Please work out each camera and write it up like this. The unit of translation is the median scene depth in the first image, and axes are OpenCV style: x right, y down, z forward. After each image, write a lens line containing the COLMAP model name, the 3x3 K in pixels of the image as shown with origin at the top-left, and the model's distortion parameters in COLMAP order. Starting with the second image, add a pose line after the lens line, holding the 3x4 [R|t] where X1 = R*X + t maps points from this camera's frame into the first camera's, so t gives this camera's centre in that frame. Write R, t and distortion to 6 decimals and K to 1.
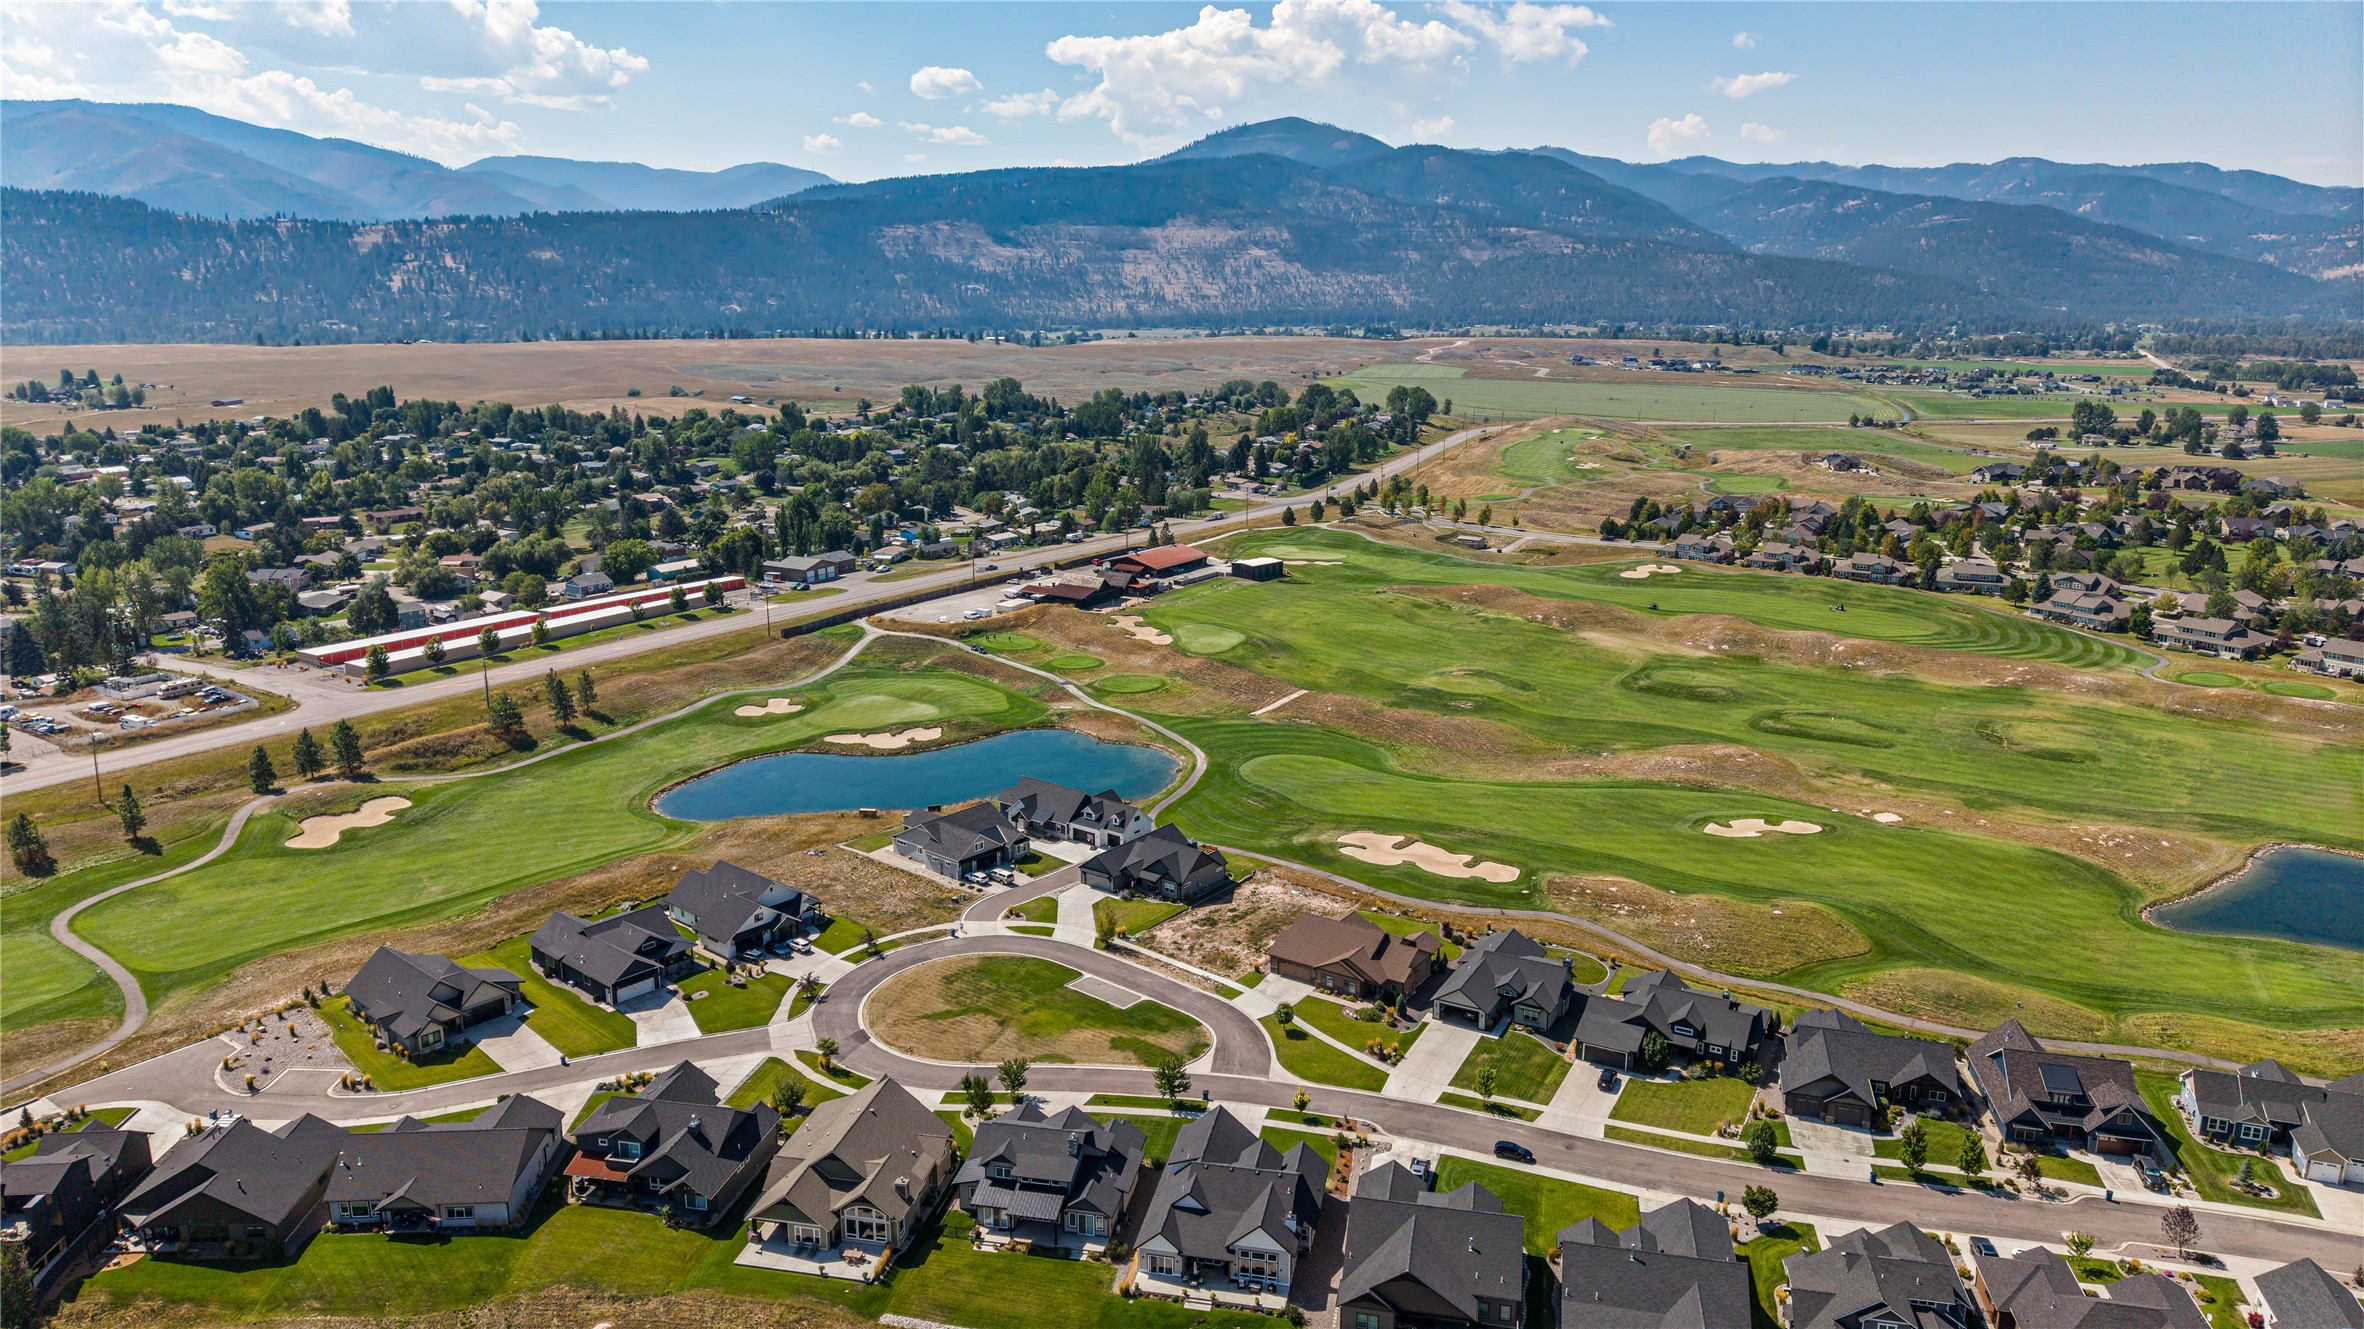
lens RADIAL K [[1582.0, 0, 1167.0], [0, 1582.0, 661.6], [0, 0, 1]] dist [0.048448, -0.058273]
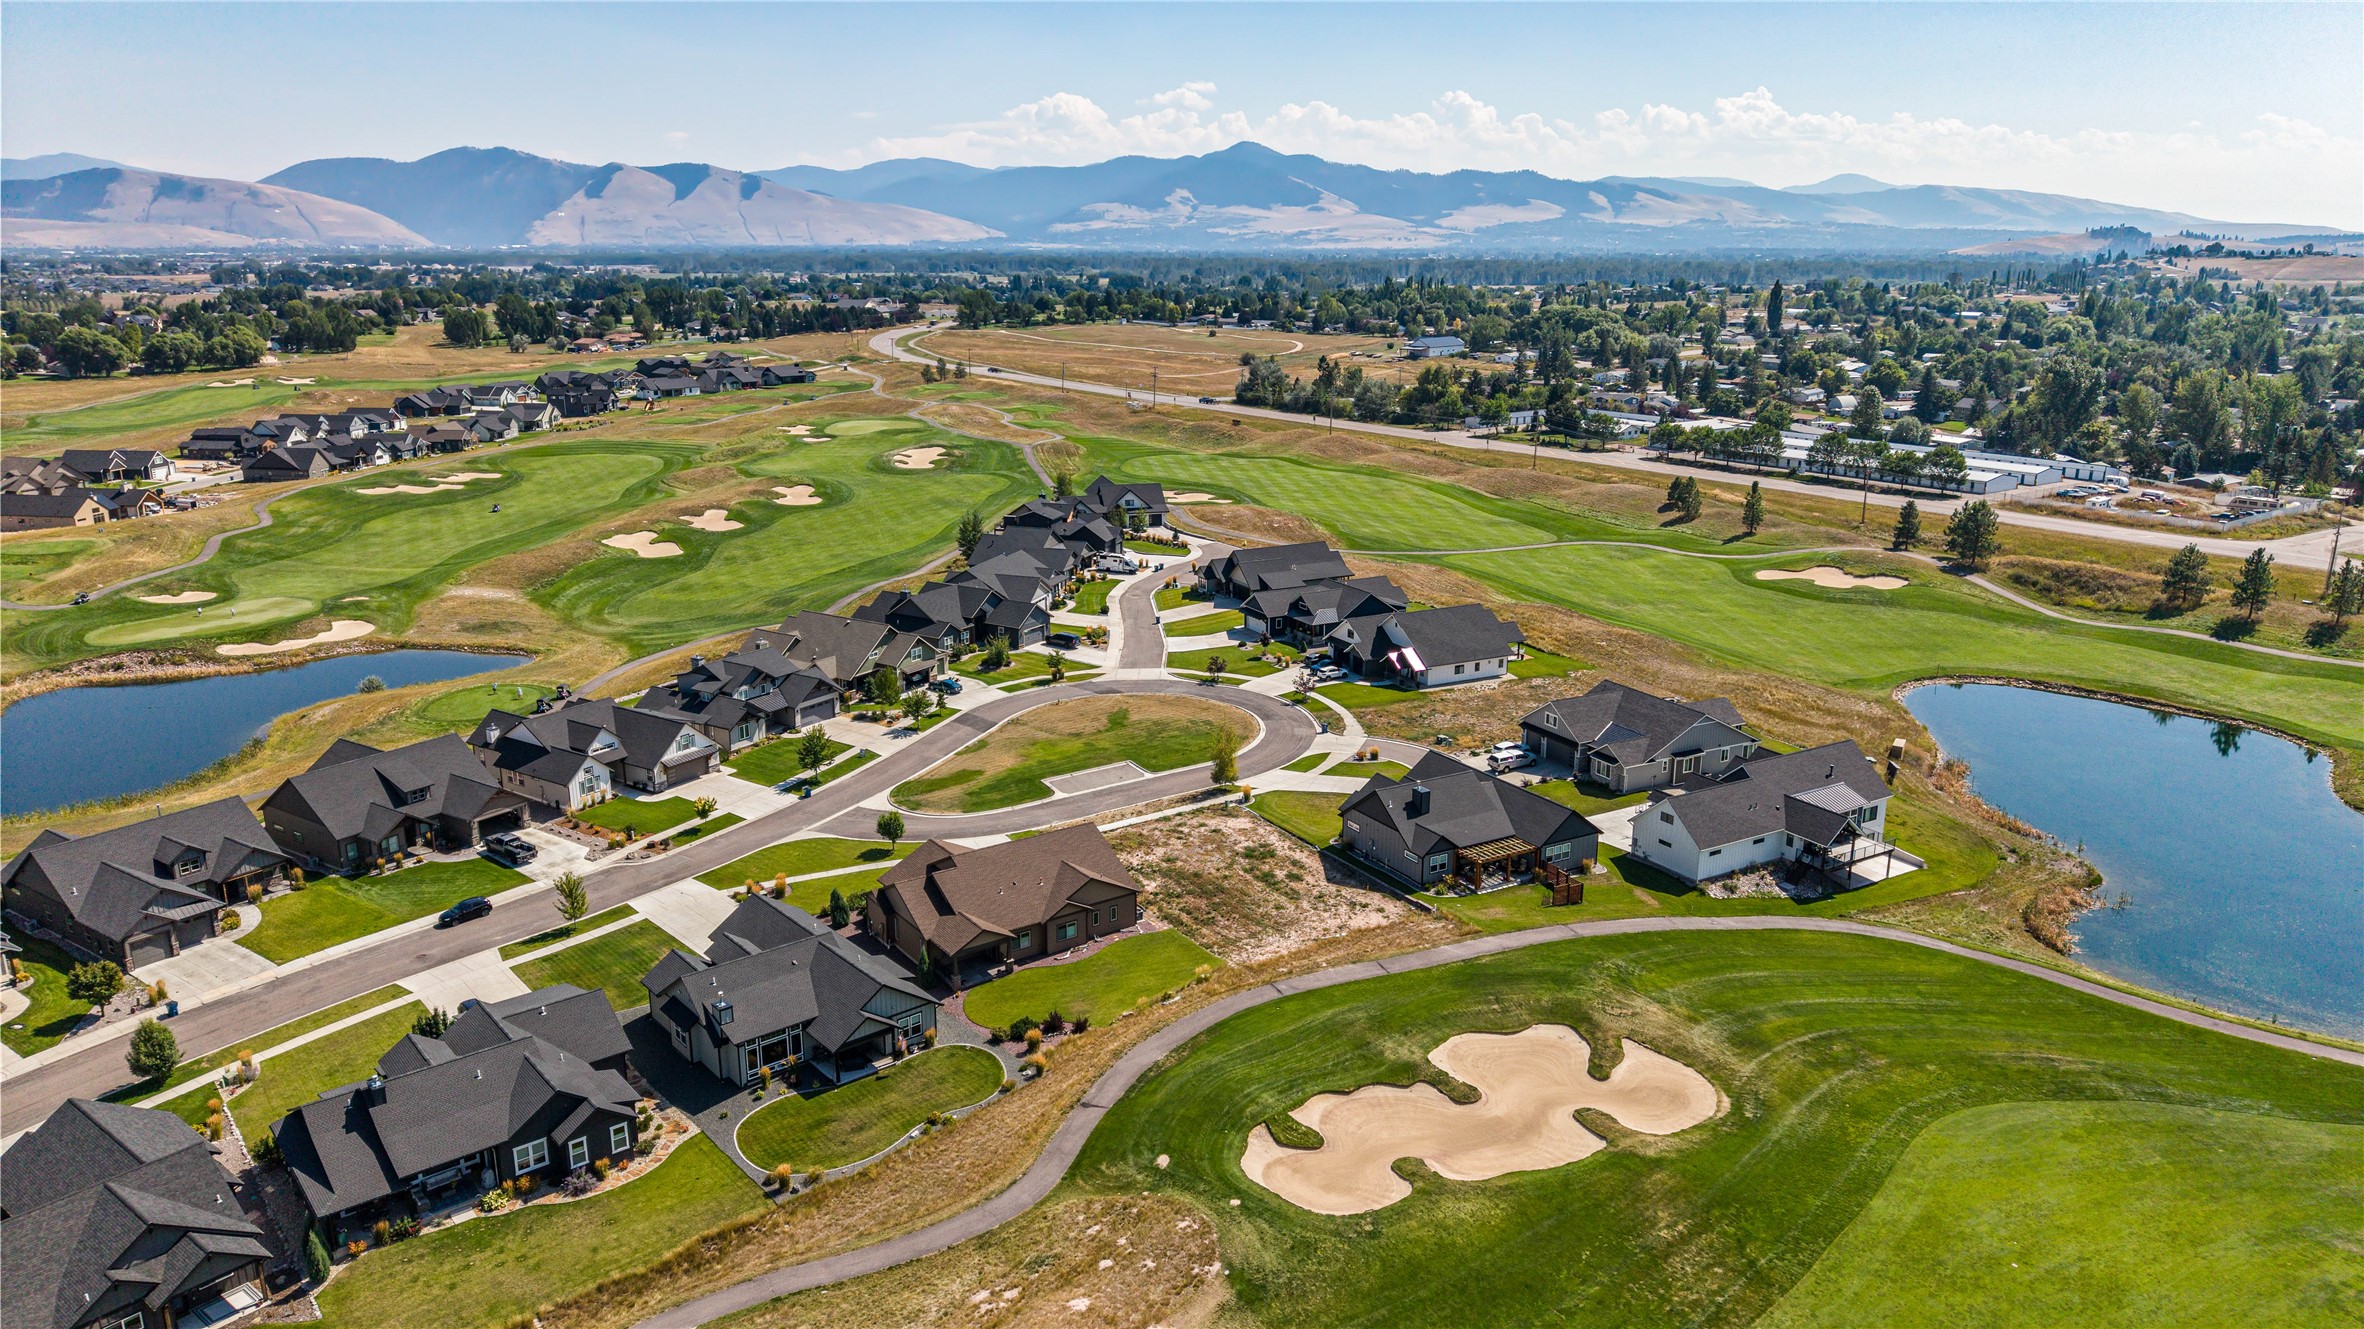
lens RADIAL K [[1582.0, 0, 1176.0], [0, 1582.0, 648.7], [0, 0, 1]] dist [0.048448, -0.058273]
pose [[-0.365567, 0.235978, -0.900375, 0.265181], [-0.218306, 0.918609, 0.329393, -0.047201], [0.904823, 0.316972, -0.284297, 0.525085]]
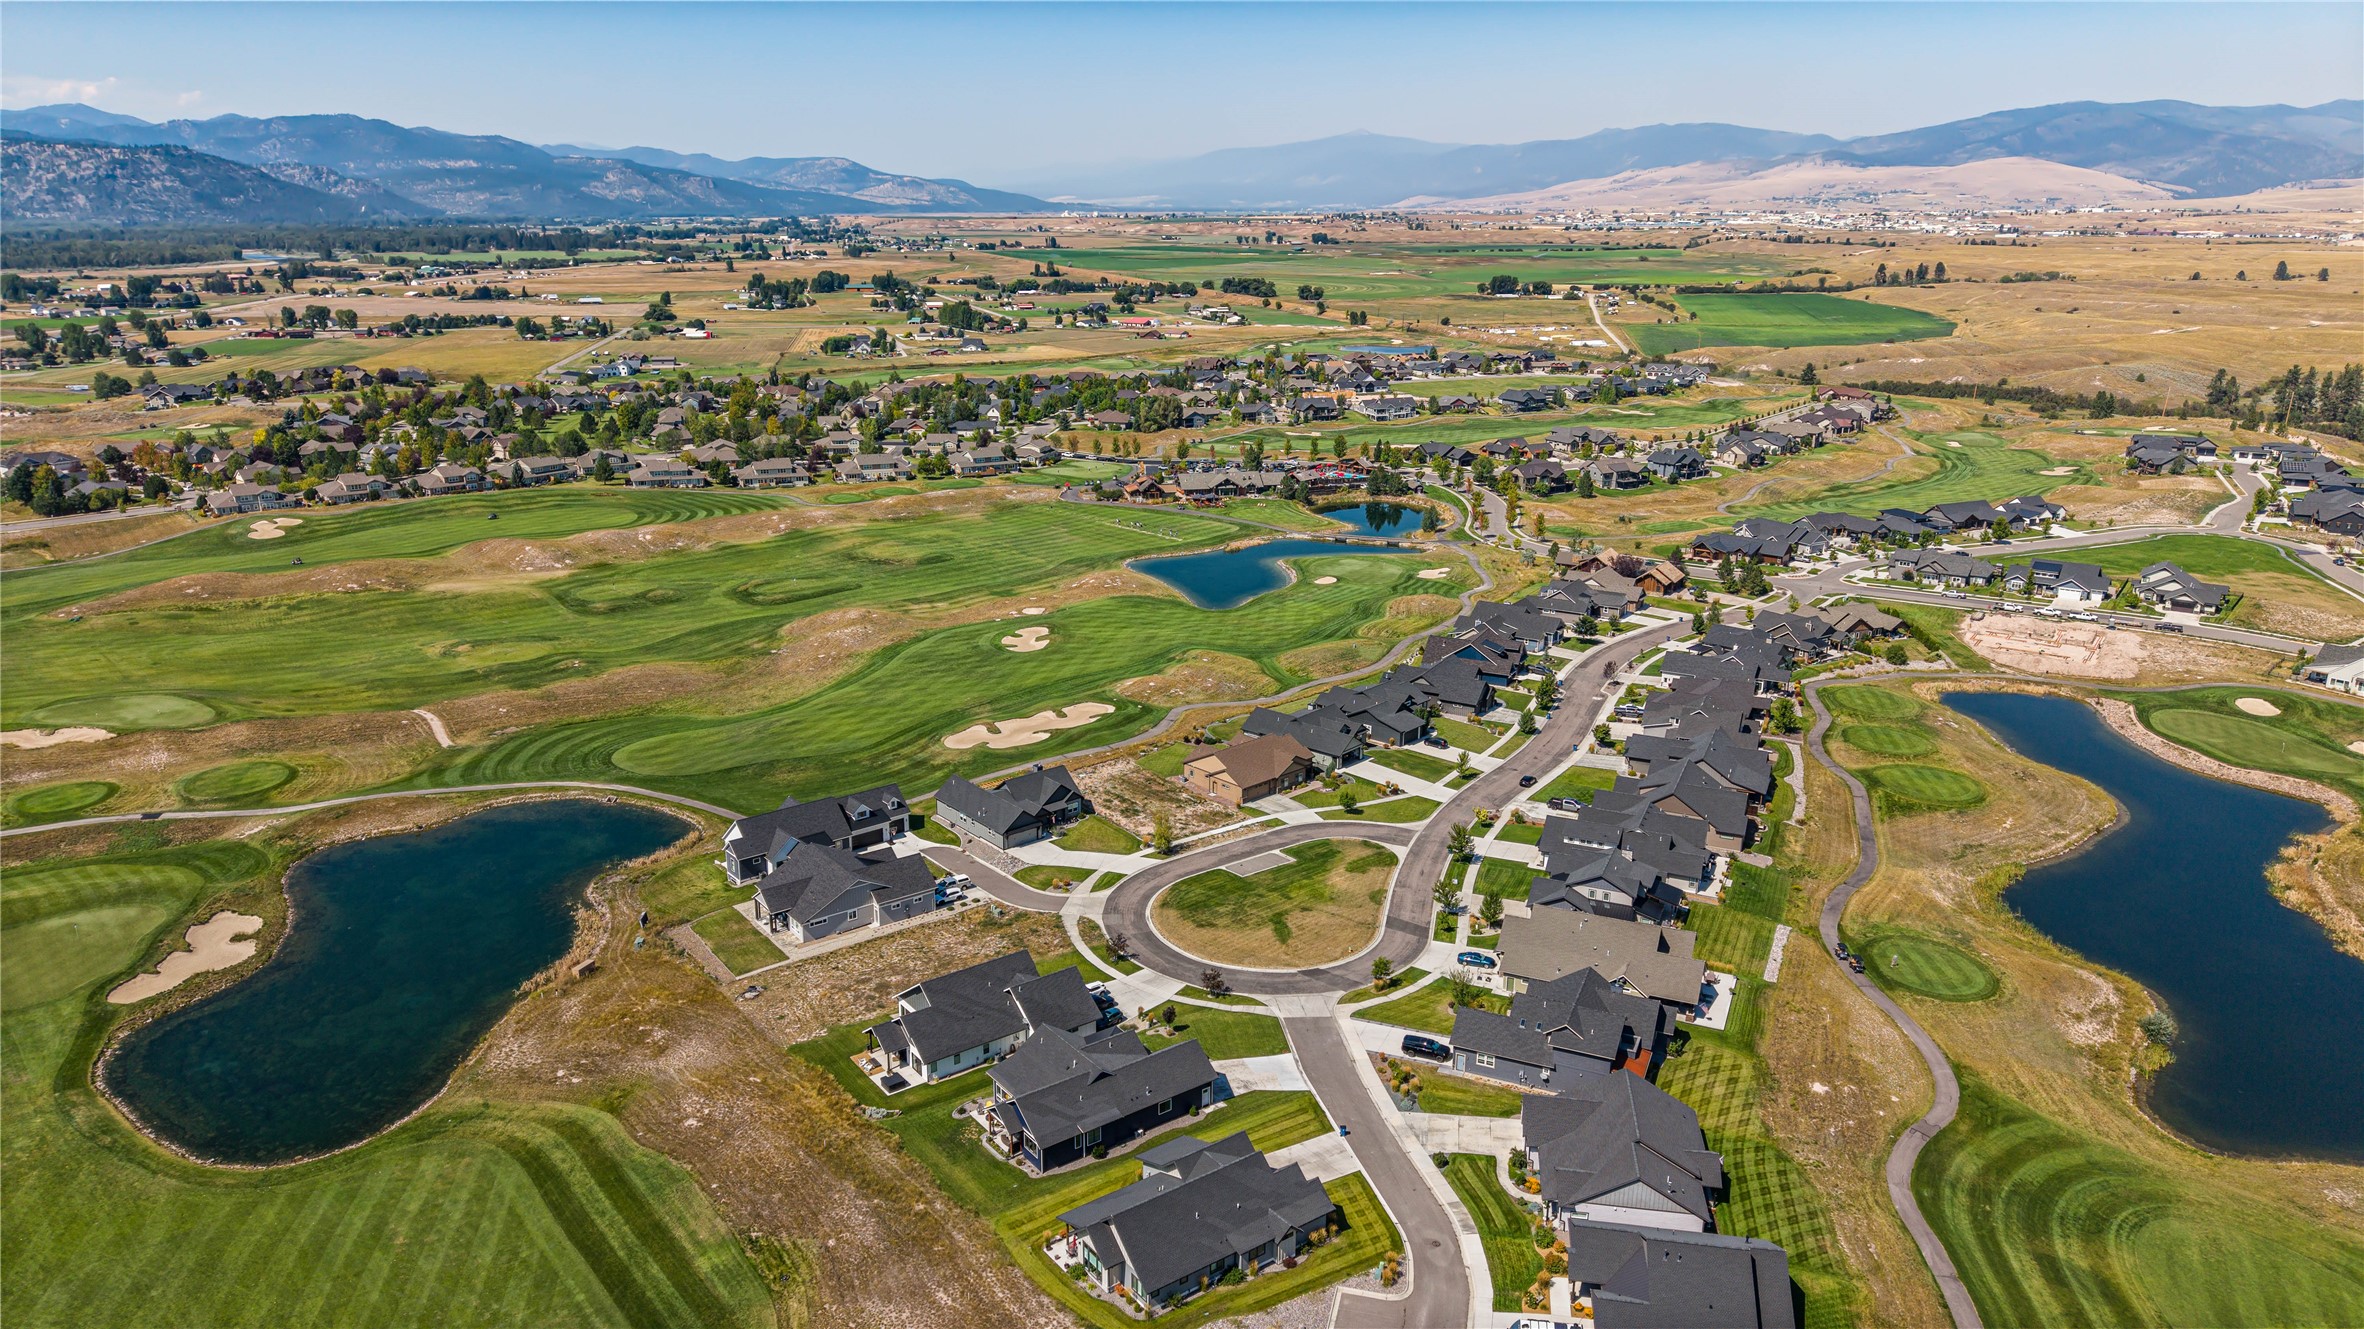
lens RADIAL K [[1582.0, 0, 1200.2], [0, 1582.0, 681.2], [0, 0, 1]] dist [0.048448, -0.058273]
pose [[0.200018, -0.286308, 0.937028, -0.429073], [0.224789, 0.944253, 0.240532, -0.073375], [-0.953658, 0.162523, 0.253226, 0.318698]]
